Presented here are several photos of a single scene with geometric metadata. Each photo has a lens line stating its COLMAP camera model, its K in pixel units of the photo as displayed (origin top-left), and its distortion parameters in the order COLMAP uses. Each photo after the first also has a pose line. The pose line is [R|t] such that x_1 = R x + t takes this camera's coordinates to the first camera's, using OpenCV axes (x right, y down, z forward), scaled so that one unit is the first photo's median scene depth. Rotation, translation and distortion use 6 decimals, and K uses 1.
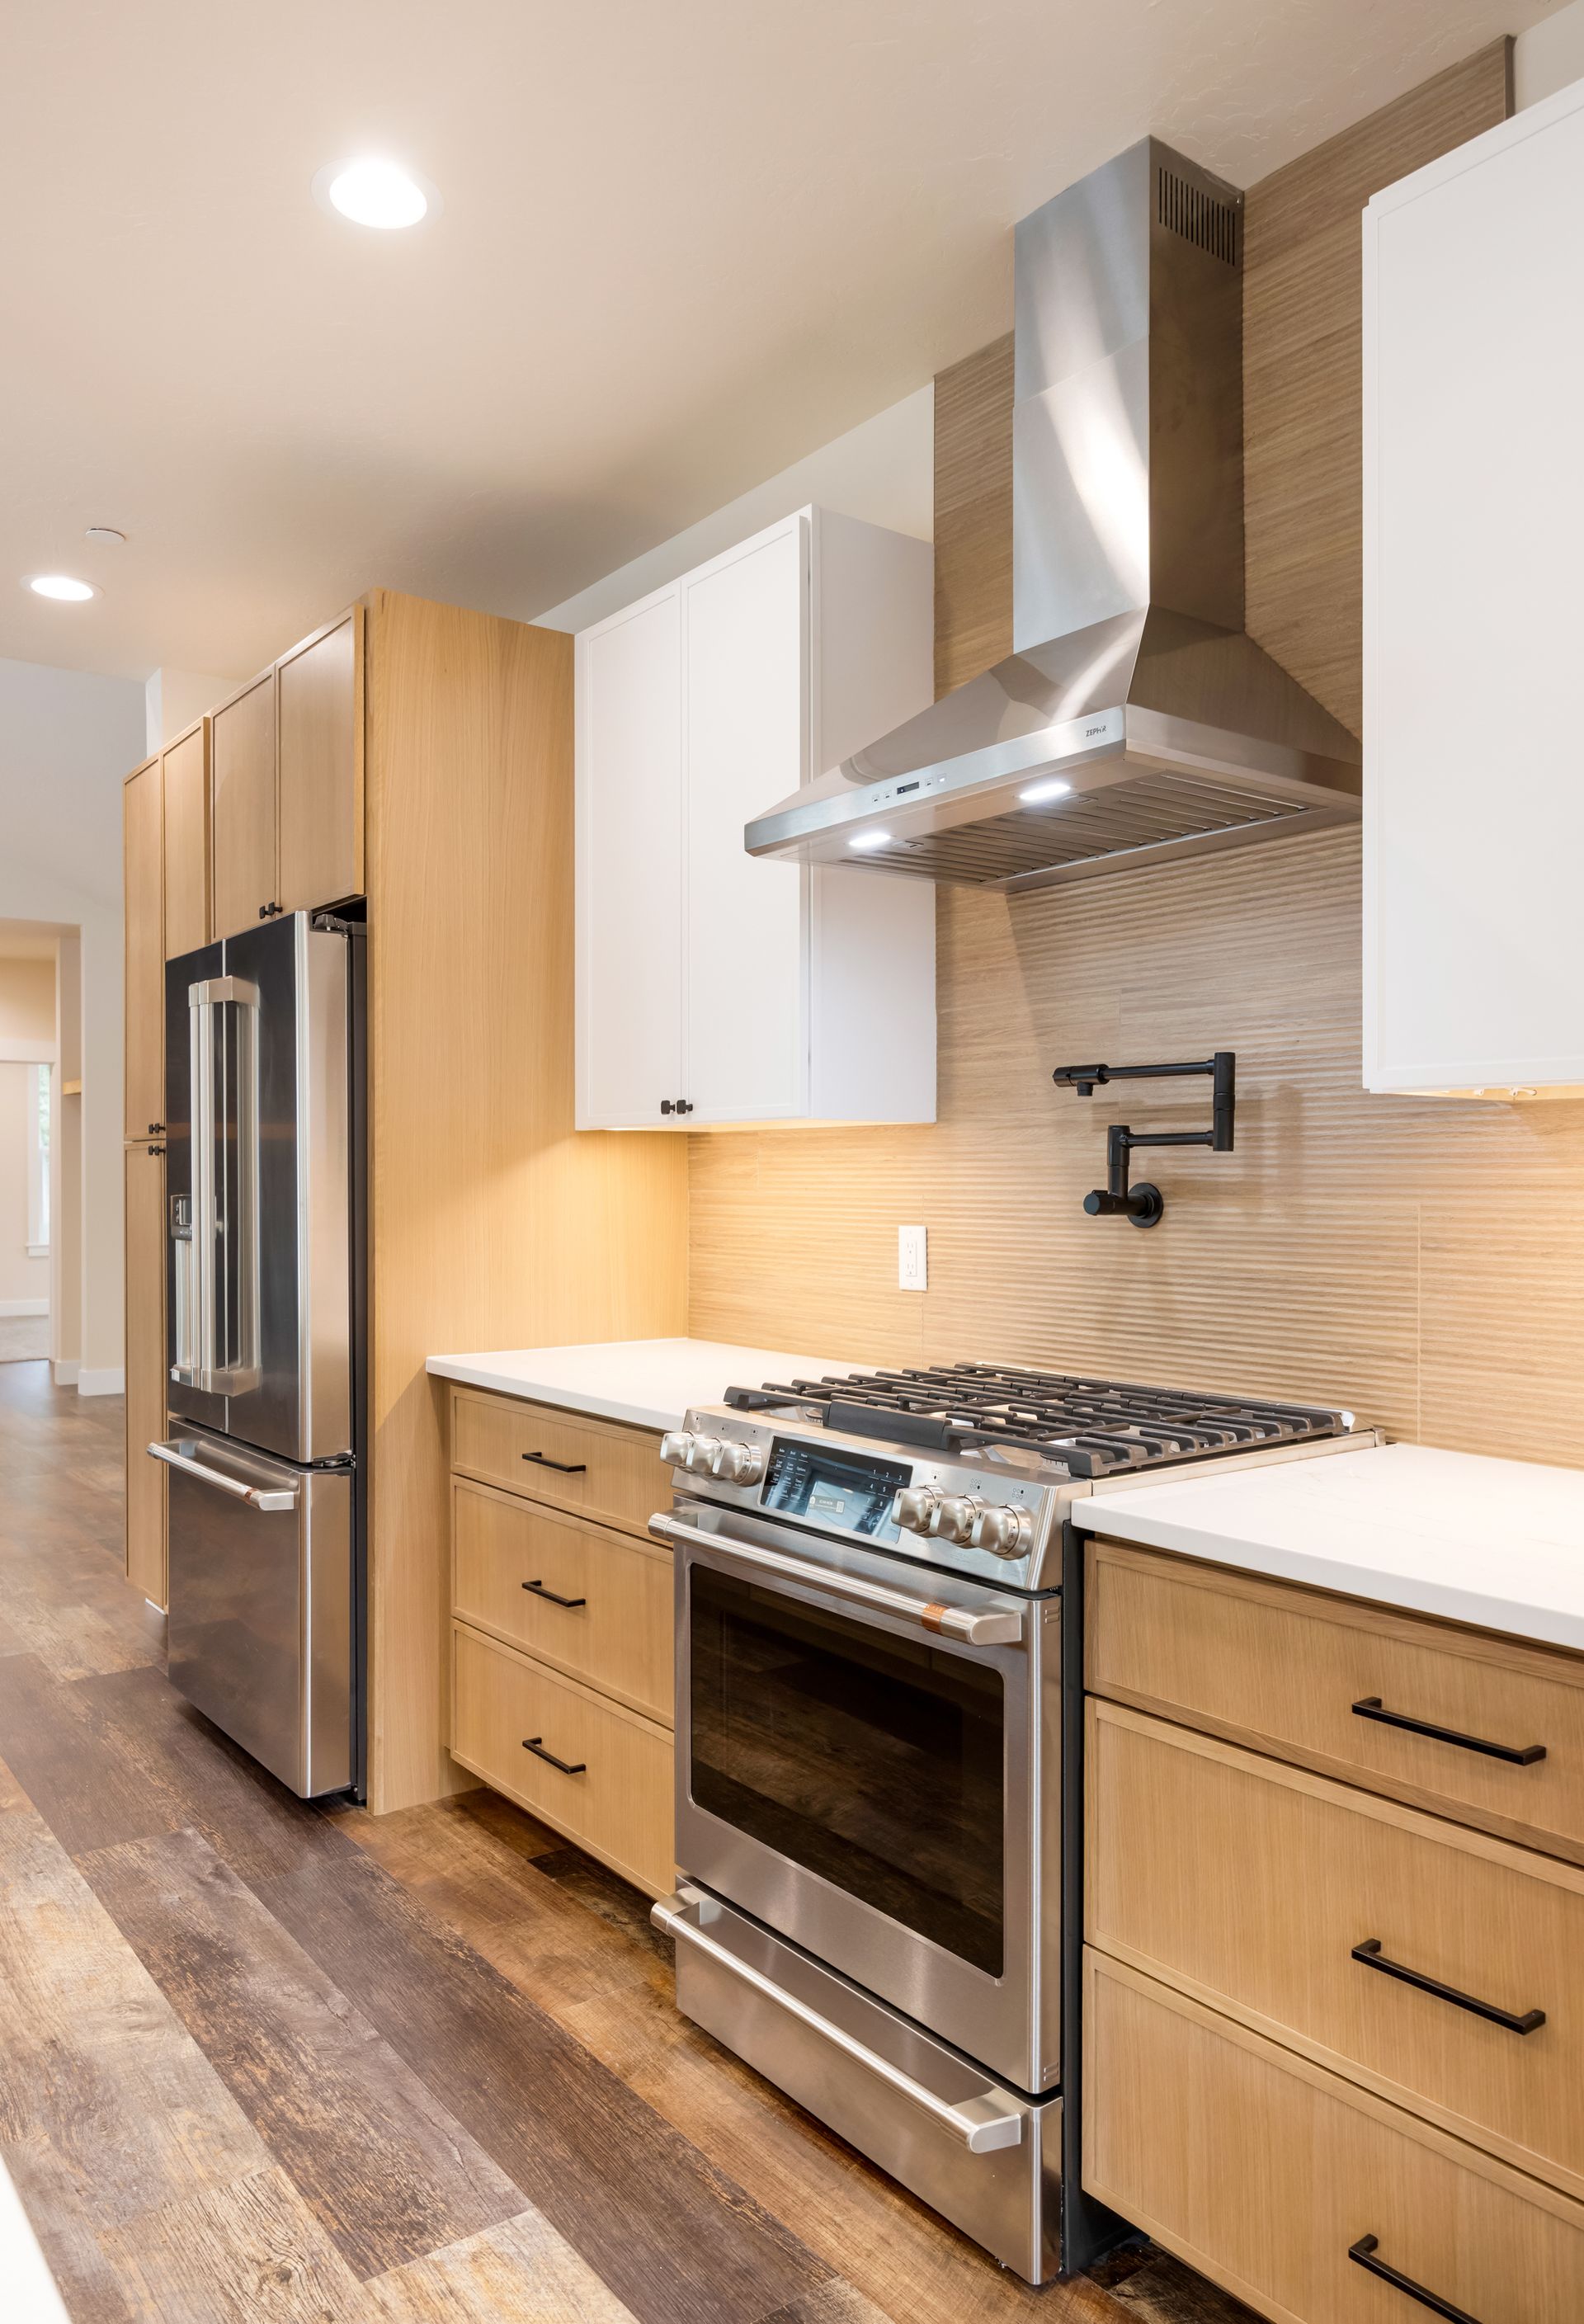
lens RADIAL K [[1562.2, 0, 792.0], [0, 1562.2, 1162.0], [0, 0, 1]] dist [-0.010079, -0.002854]
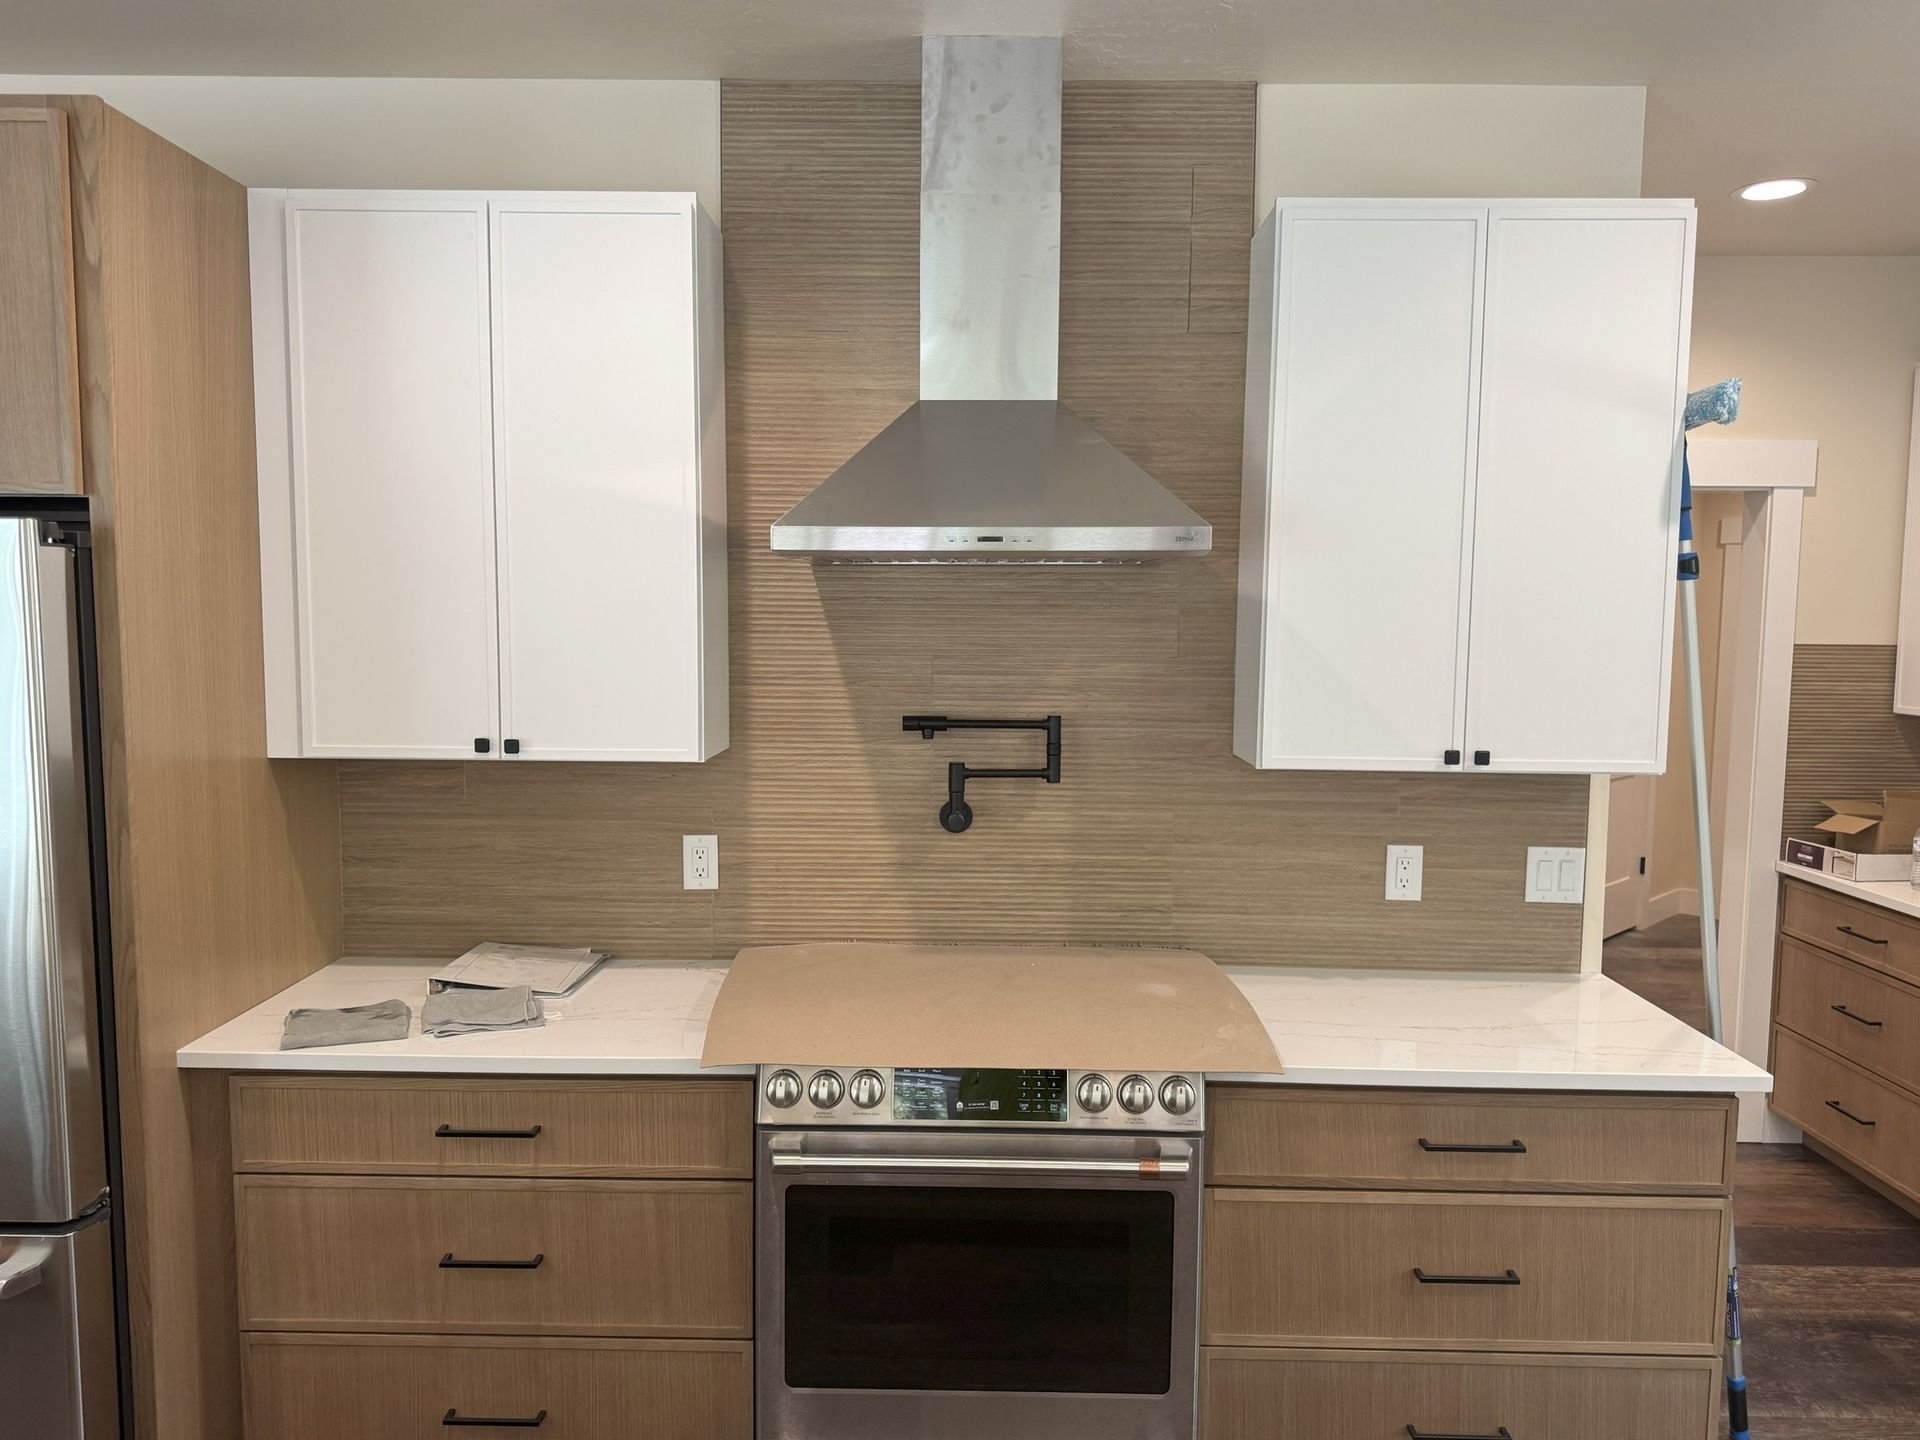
lens RADIAL K [[1303.3, 0, 961.2], [0, 1303.3, 716.3], [0, 0, 1]] dist [0.051658, -0.065806]
pose [[0.614143, -0.054661, 0.787300, -0.657243], [-0.016562, 0.996486, 0.082104, -0.151678], [-0.789021, -0.063462, 0.611080, 0.303560]]
